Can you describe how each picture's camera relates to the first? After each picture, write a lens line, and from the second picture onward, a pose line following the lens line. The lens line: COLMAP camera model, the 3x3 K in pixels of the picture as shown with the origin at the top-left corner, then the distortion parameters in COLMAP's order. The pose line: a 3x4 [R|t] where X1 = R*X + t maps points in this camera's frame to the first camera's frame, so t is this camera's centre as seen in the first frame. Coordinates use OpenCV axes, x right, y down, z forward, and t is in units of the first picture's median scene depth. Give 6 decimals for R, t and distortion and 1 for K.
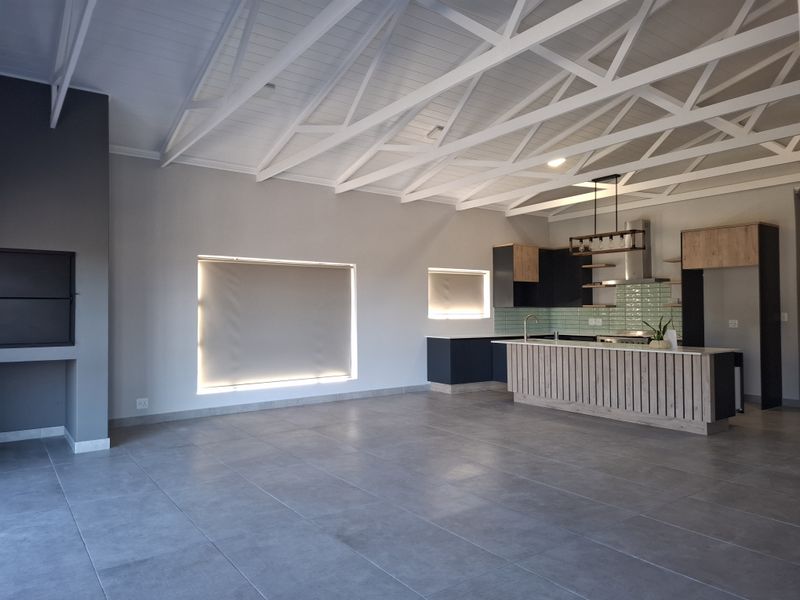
lens RADIAL K [[550.8, 0, 400.0], [0, 550.8, 300.0], [0, 0, 1]] dist [0.131085, -0.153761]
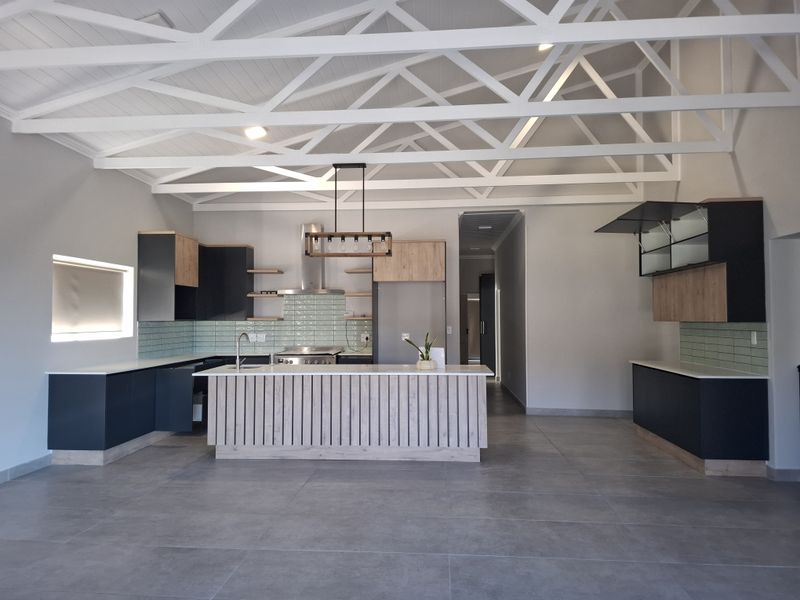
lens RADIAL K [[550.8, 0, 400.0], [0, 550.8, 300.0], [0, 0, 1]] dist [0.131085, -0.153761]
pose [[0.659111, 0.026684, 0.751572, -0.177100], [-0.014388, 0.999635, -0.022873, -0.001988], [-0.751908, 0.004263, 0.659255, 0.373238]]
